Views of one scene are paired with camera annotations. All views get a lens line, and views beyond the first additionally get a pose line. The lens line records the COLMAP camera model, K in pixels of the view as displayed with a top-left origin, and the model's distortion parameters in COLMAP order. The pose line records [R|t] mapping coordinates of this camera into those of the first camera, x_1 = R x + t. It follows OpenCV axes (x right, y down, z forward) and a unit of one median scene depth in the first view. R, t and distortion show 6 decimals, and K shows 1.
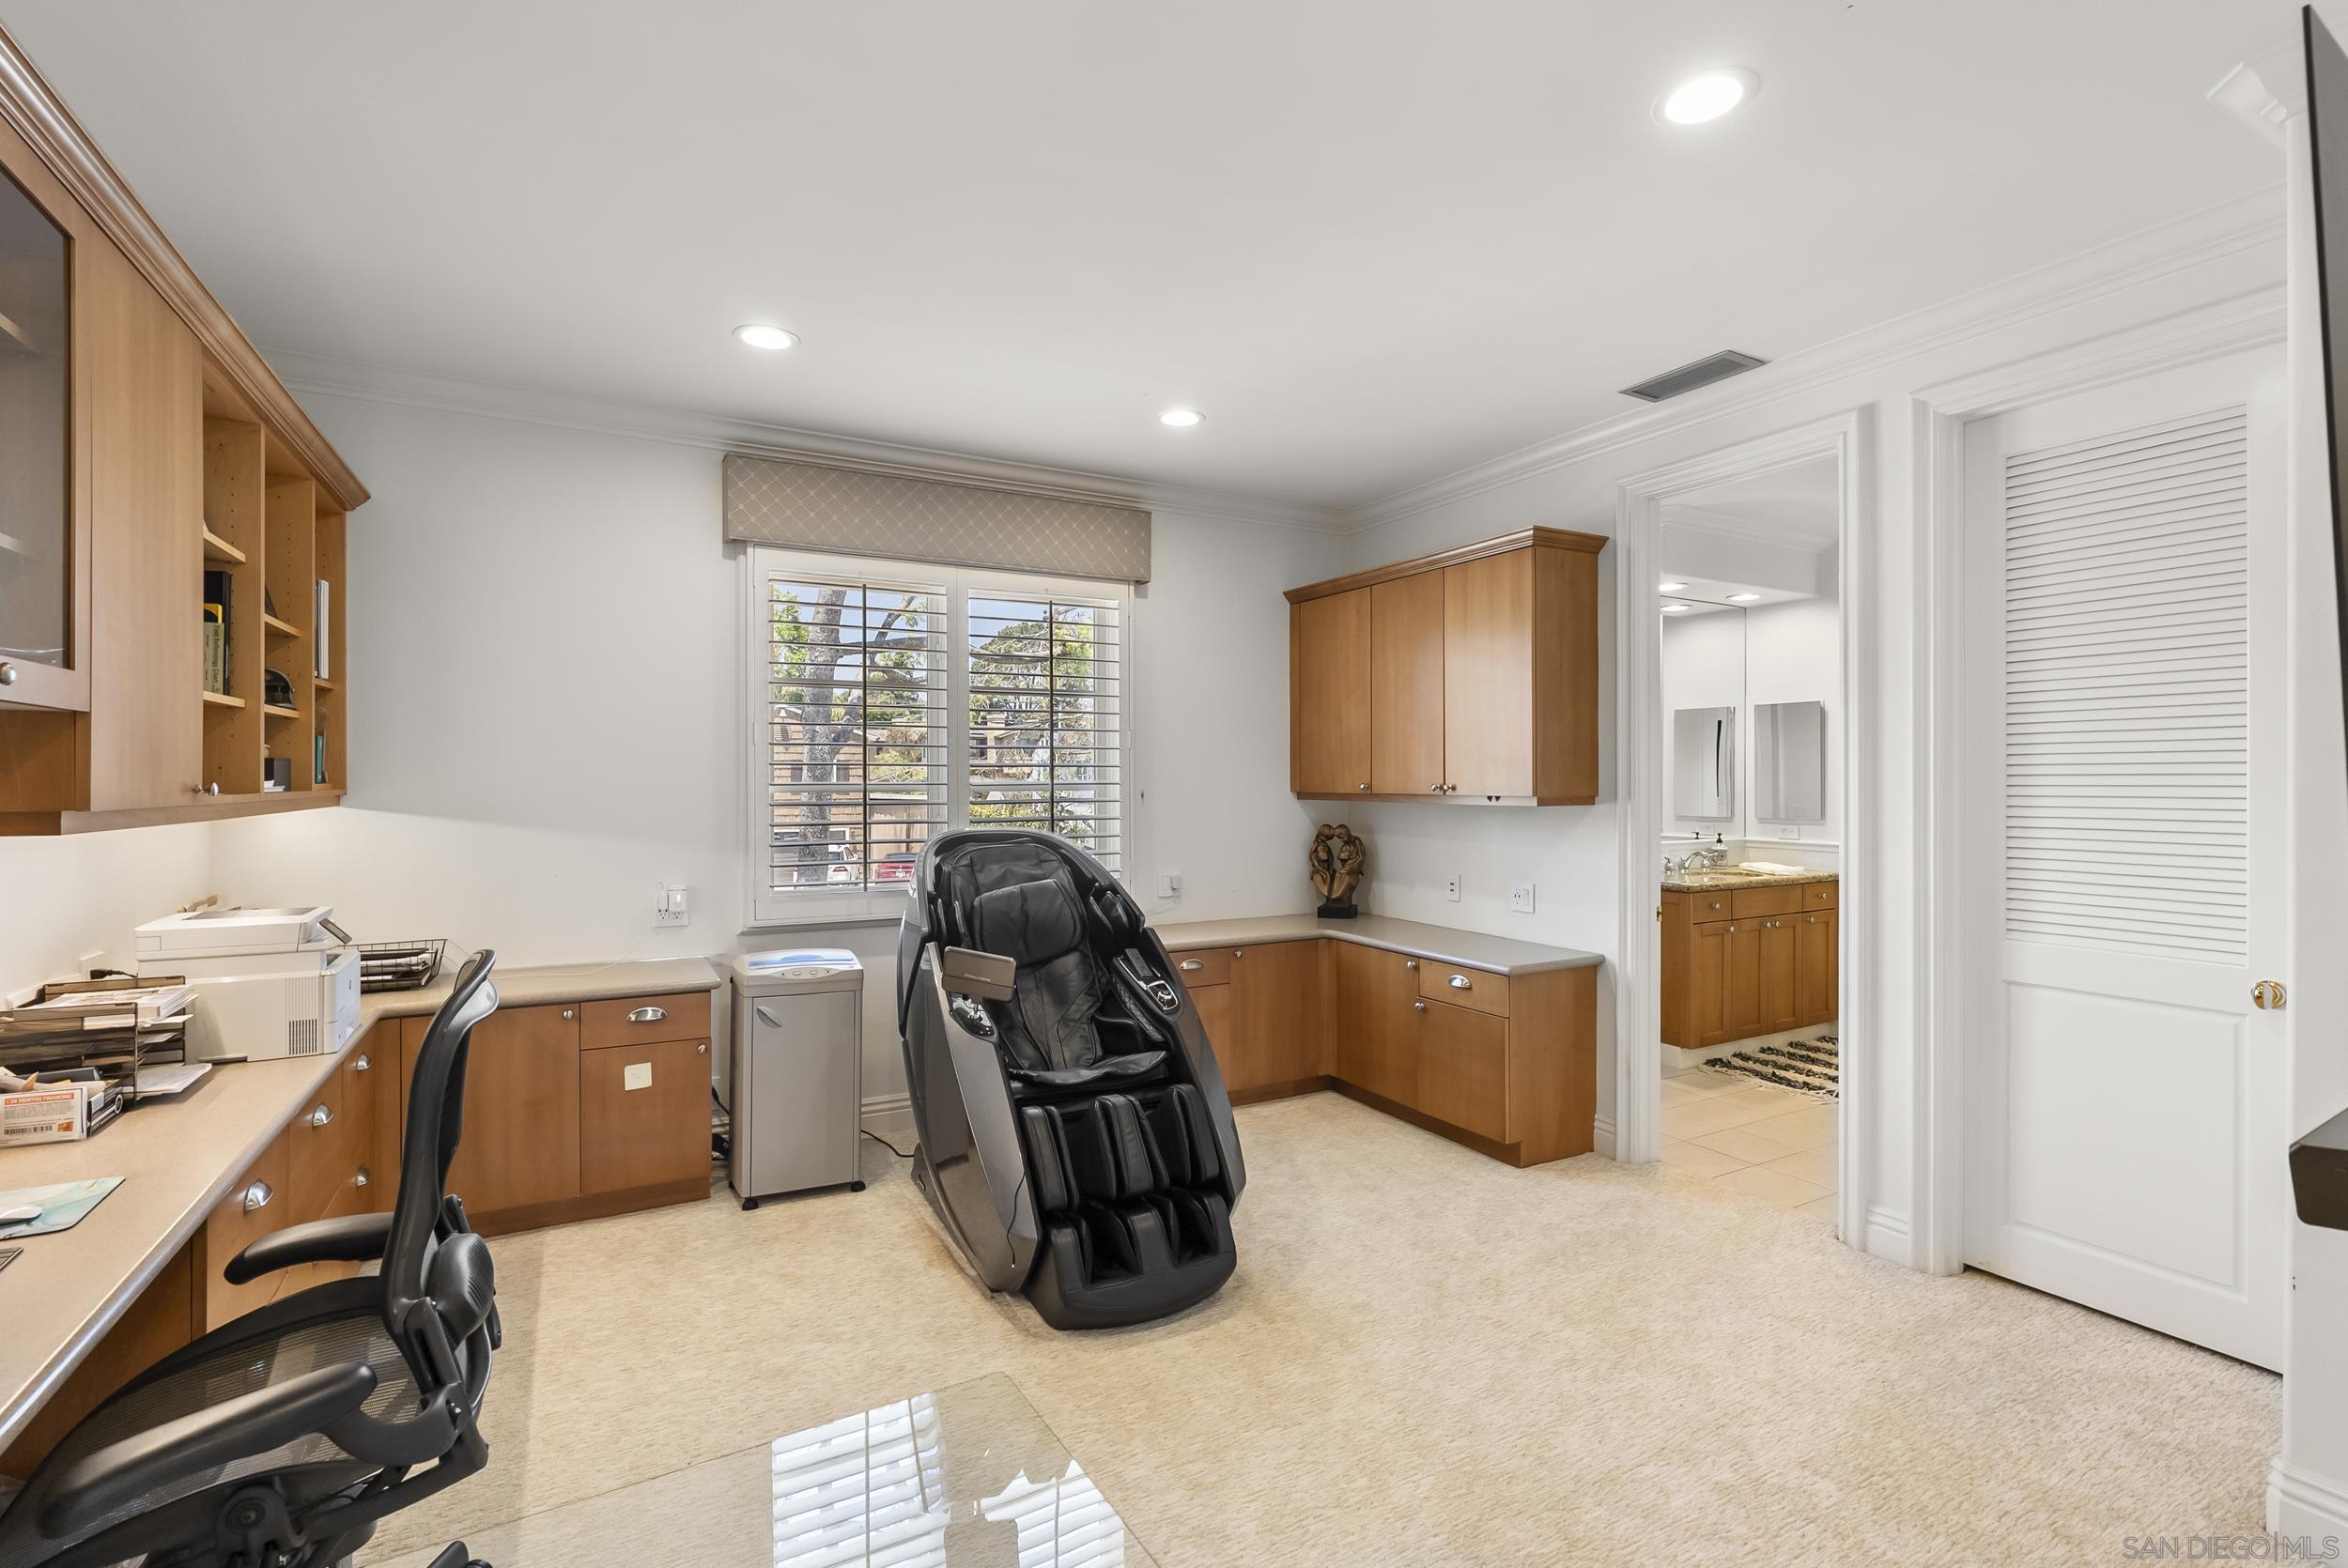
lens RADIAL K [[1067.3, 0, 1172.1], [0, 1067.3, 785.3], [0, 0, 1]] dist [-0.015740, -0.000348]
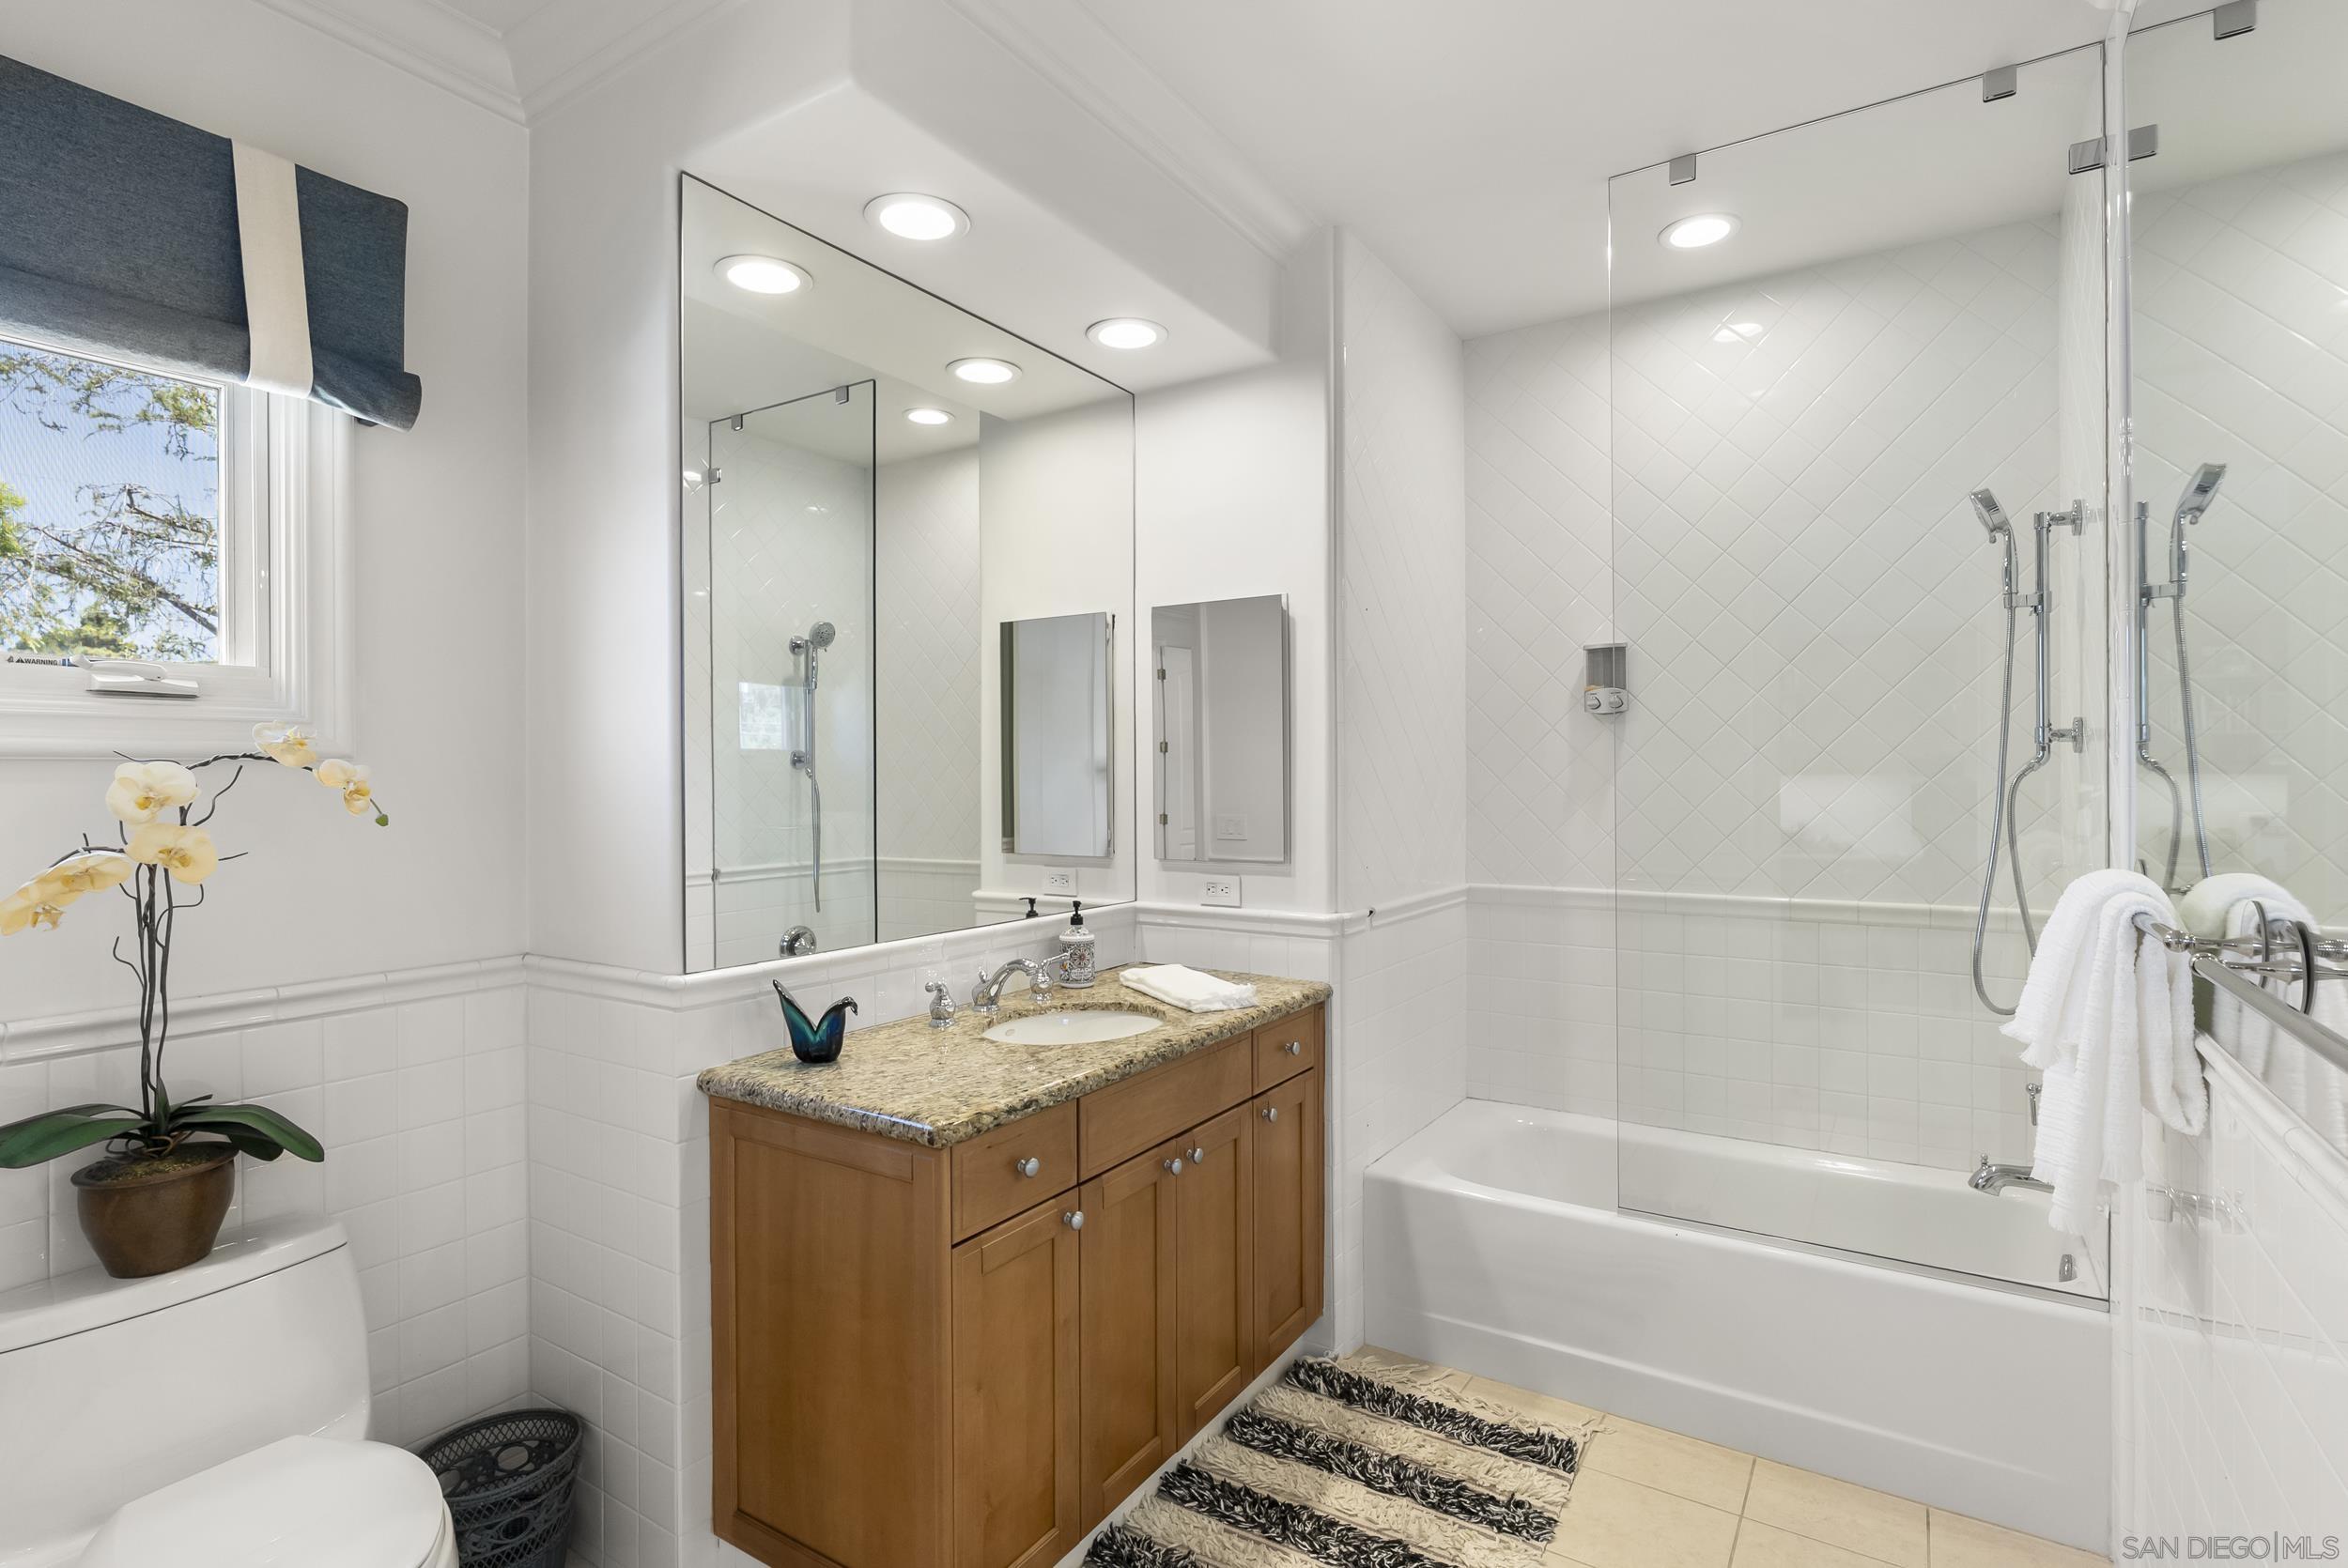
lens RADIAL K [[1145.9, 0, 1176.5], [0, 1145.9, 776.7], [0, 0, 1]] dist [0.000267, 0.000003]
pose [[0.882729, -0.007931, 0.469815, 0.348959], [0.007156, 0.999968, 0.003434, -0.005654], [-0.469828, 0.000331, 0.882758, 0.601735]]
